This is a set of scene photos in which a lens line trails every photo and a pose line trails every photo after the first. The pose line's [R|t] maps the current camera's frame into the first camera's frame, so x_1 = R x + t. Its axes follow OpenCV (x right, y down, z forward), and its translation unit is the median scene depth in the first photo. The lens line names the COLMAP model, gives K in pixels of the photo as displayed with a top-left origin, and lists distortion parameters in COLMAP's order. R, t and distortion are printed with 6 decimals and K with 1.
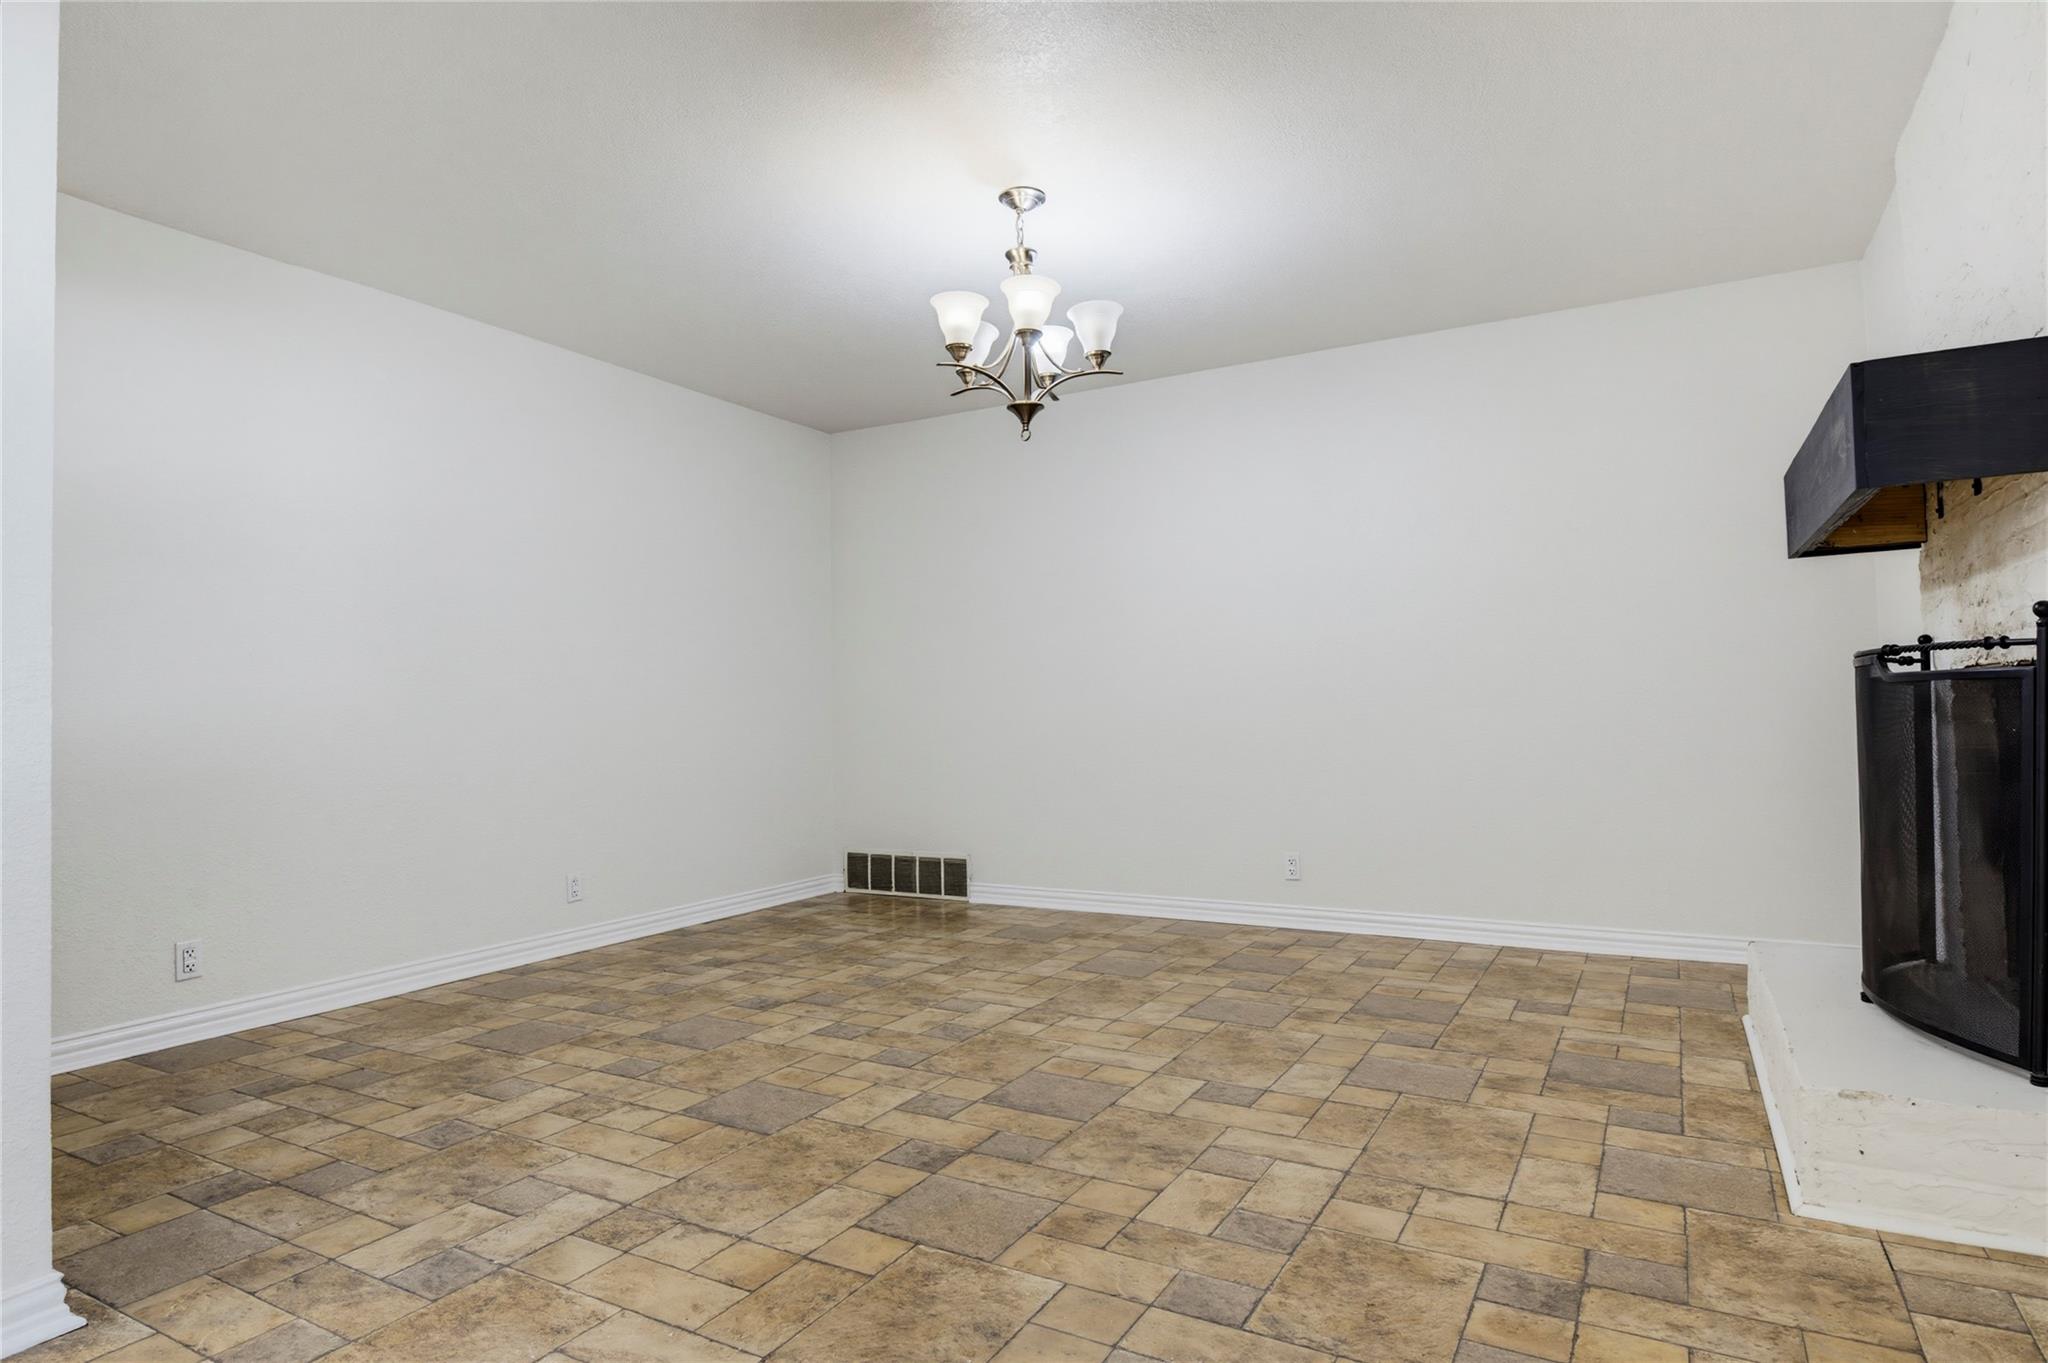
lens RADIAL K [[1142.8, 0, 1024.0], [0, 1142.8, 681.5], [0, 0, 1]] dist [-0.001664, -0.000996]
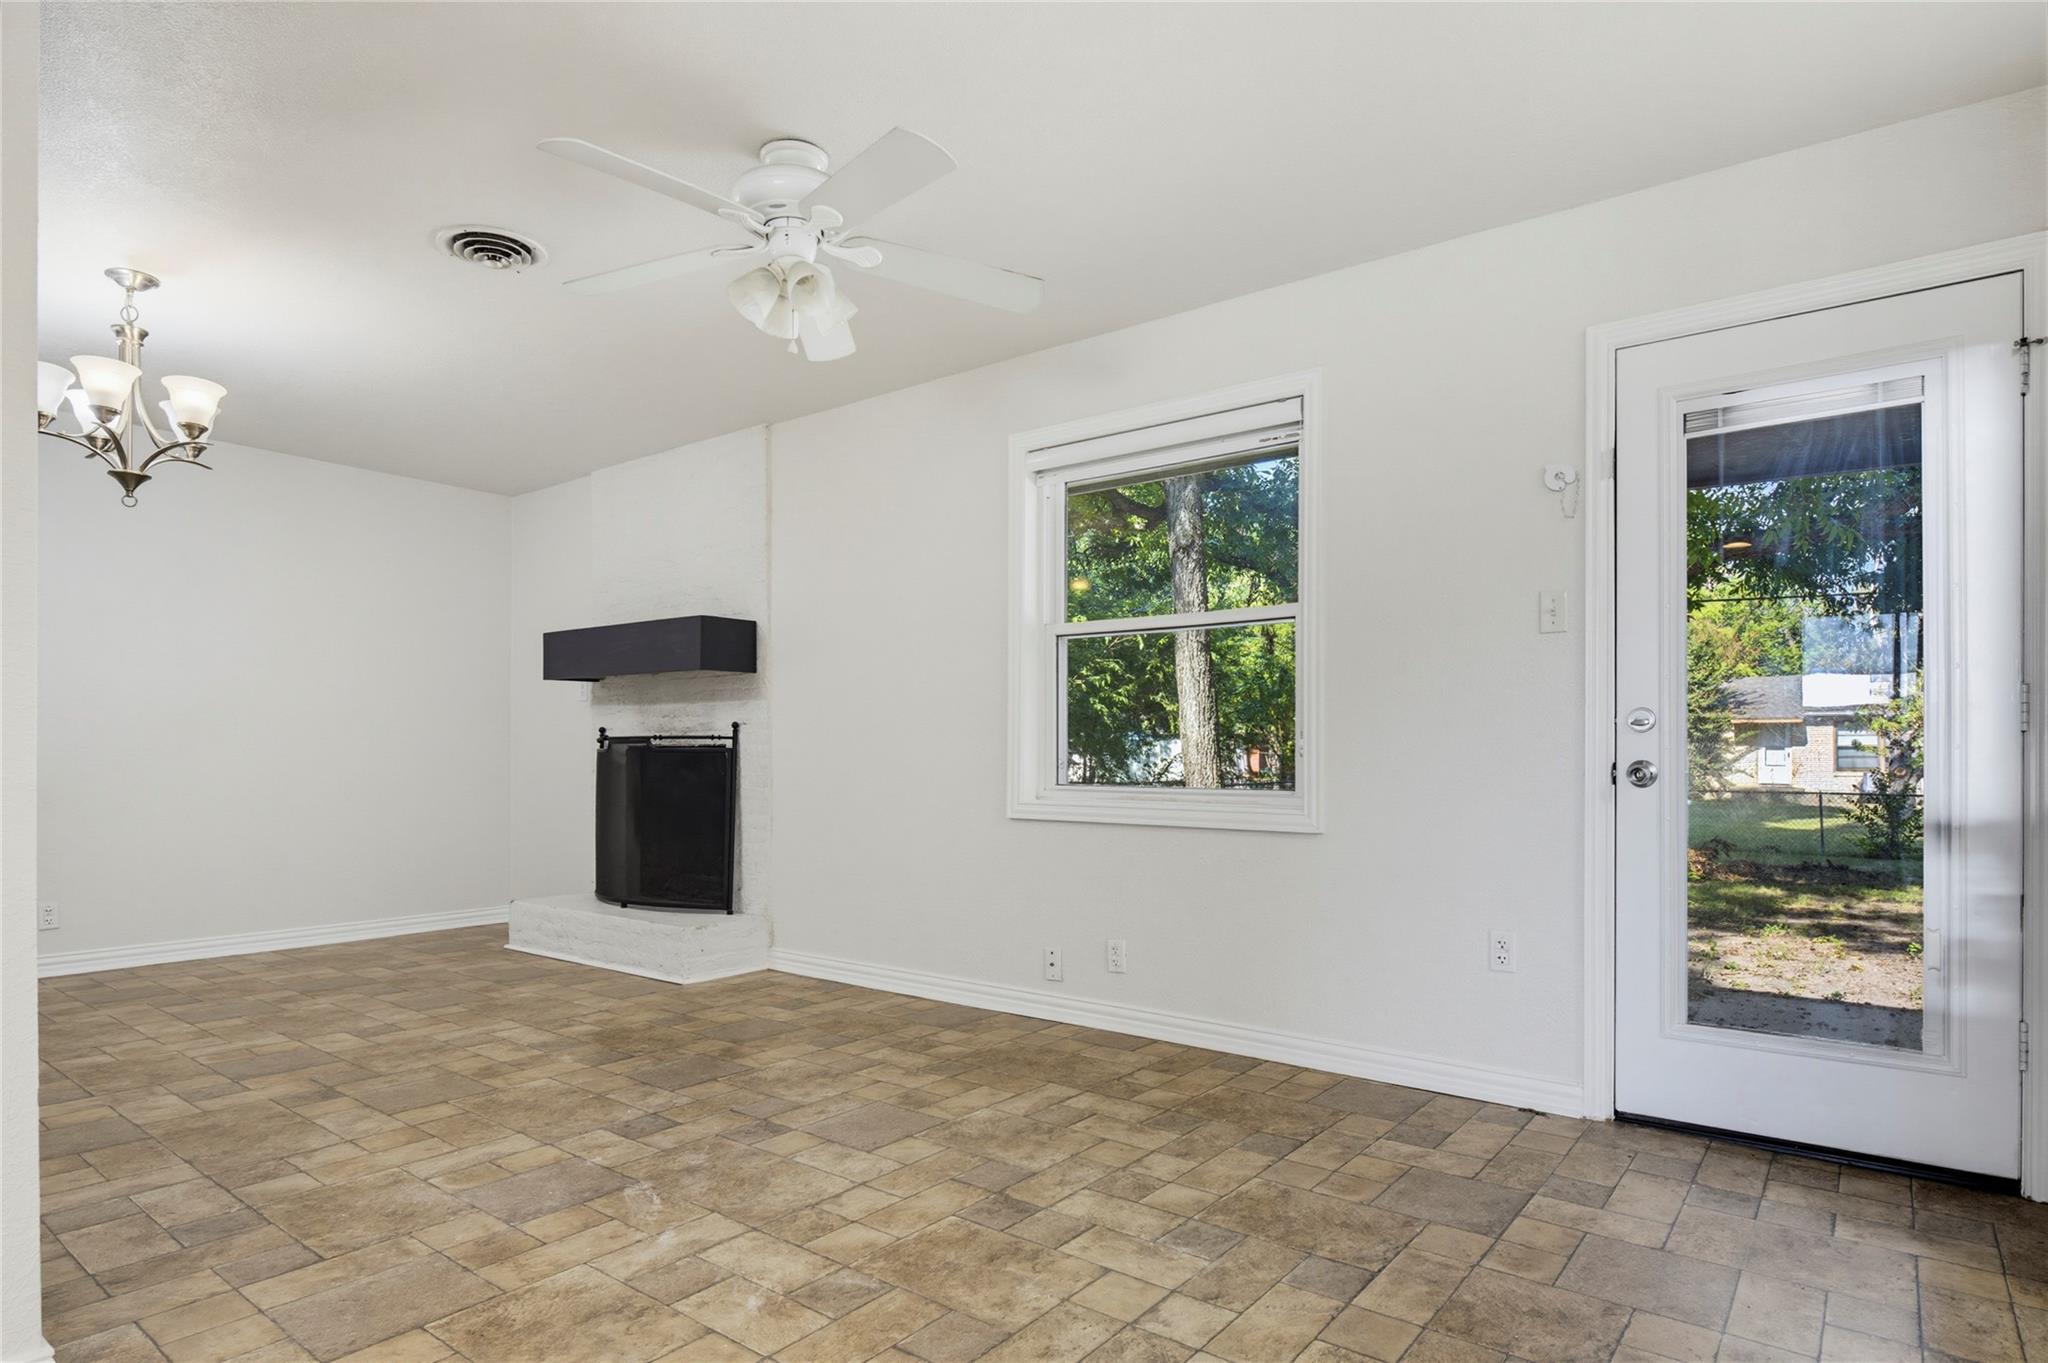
lens RADIAL K [[1093.1, 0, 1029.3], [0, 1093.1, 767.5], [0, 0, 1]] dist [-0.001048, -0.000122]
pose [[0.130924, 0.009762, 0.991344, -1.092735], [-0.028014, 0.999589, -0.006144, 0.020590], [-0.990997, -0.026967, 0.131143, 0.027542]]
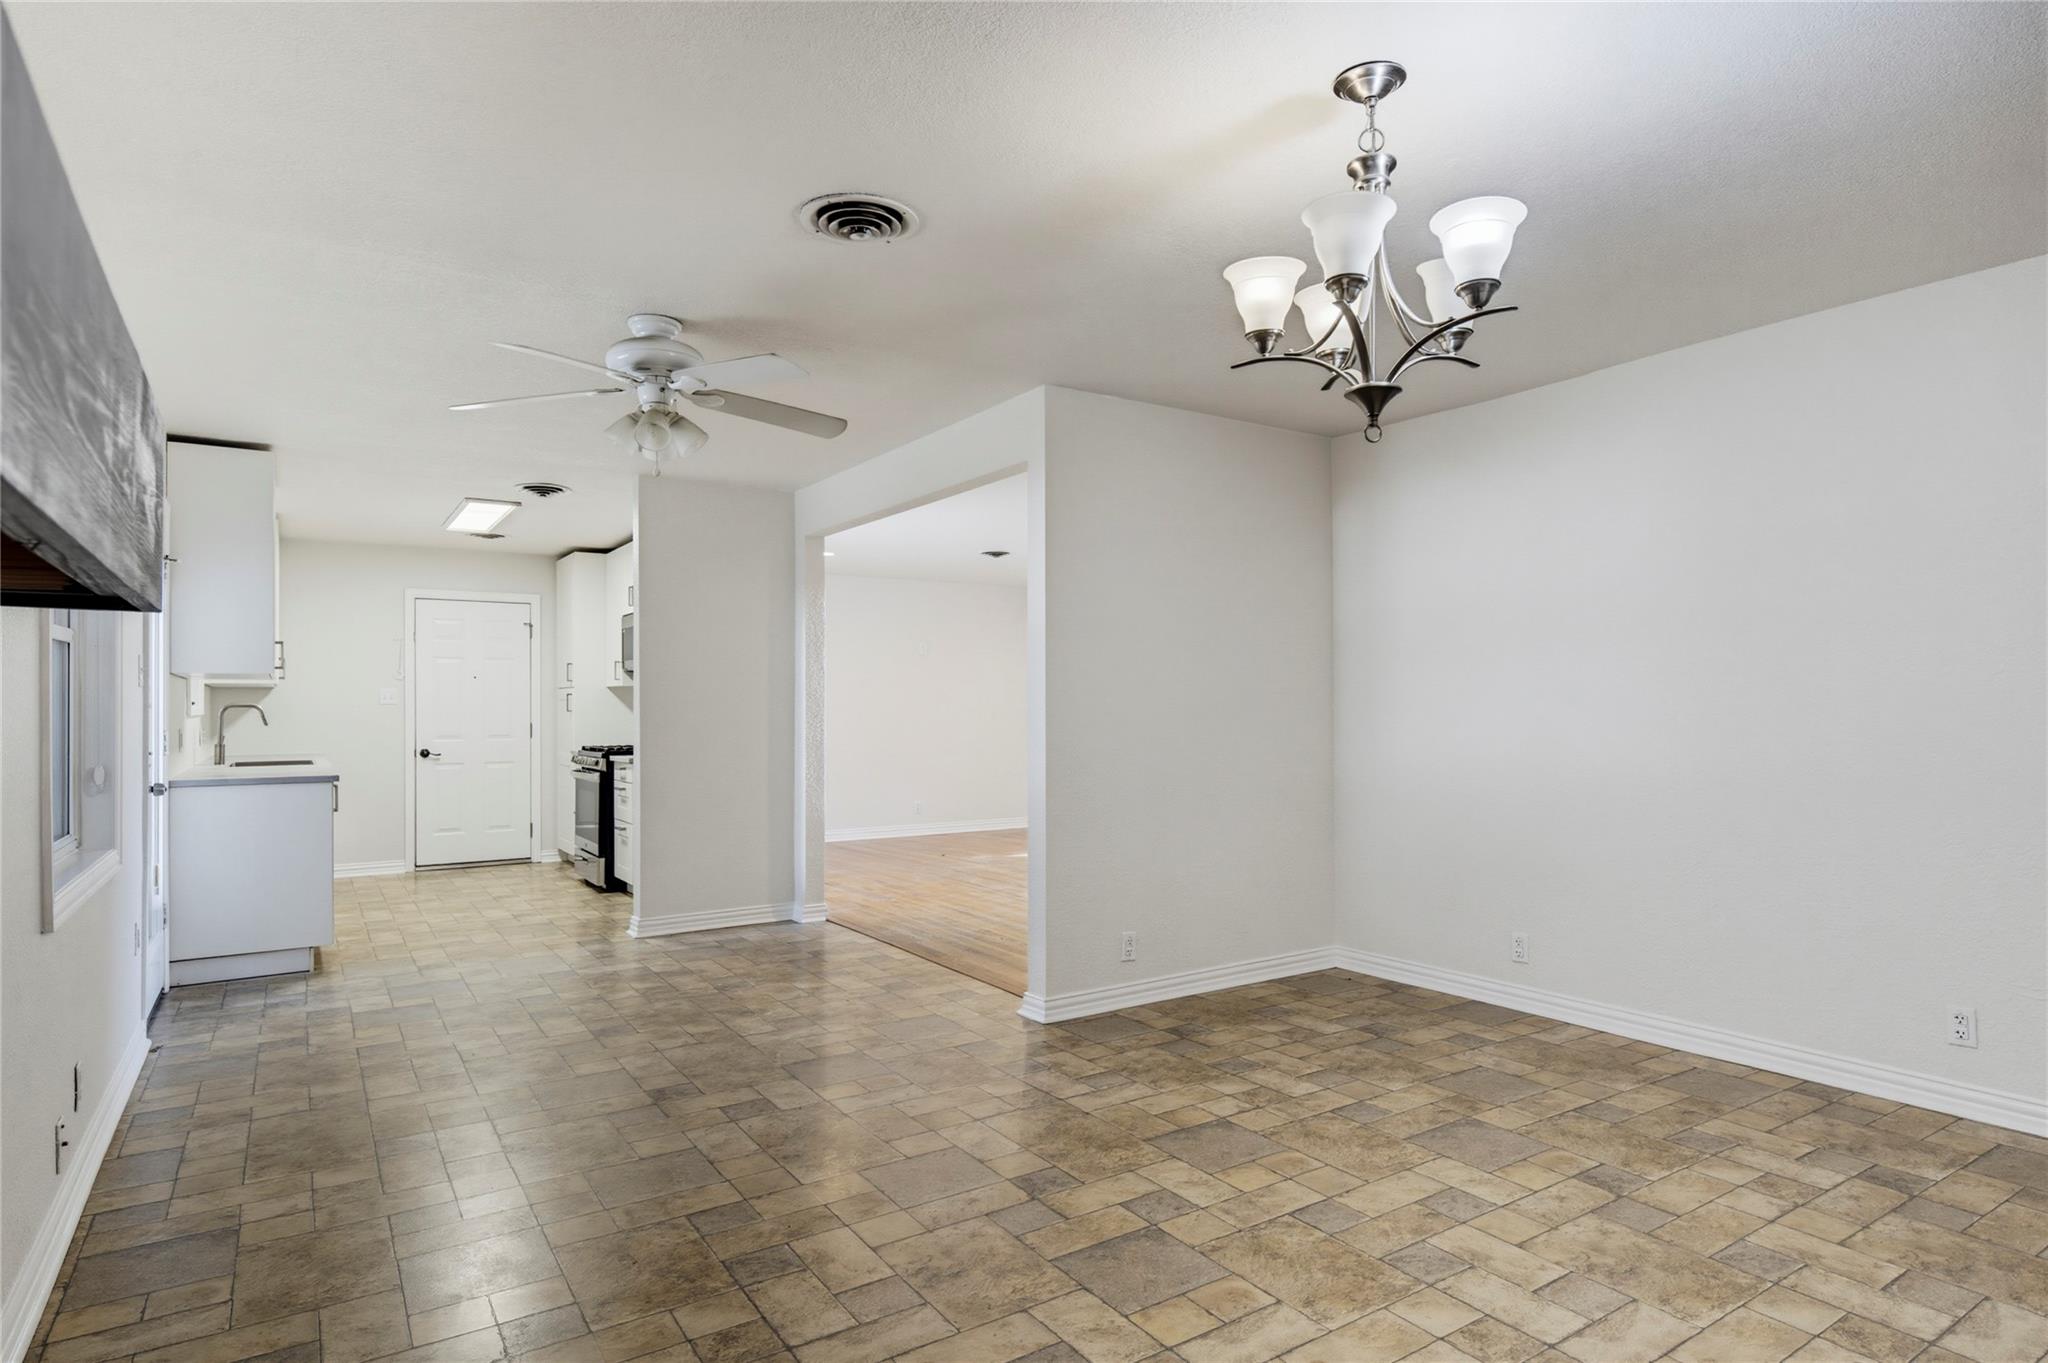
lens RADIAL K [[1142.8, 0, 1024.0], [0, 1142.8, 681.5], [0, 0, 1]] dist [-0.001664, -0.000996]
pose [[-0.458426, 0.003631, -0.888725, 0.869697], [0.032198, 0.999403, -0.012525, -0.079711], [0.888149, -0.034357, -0.458269, 1.377639]]
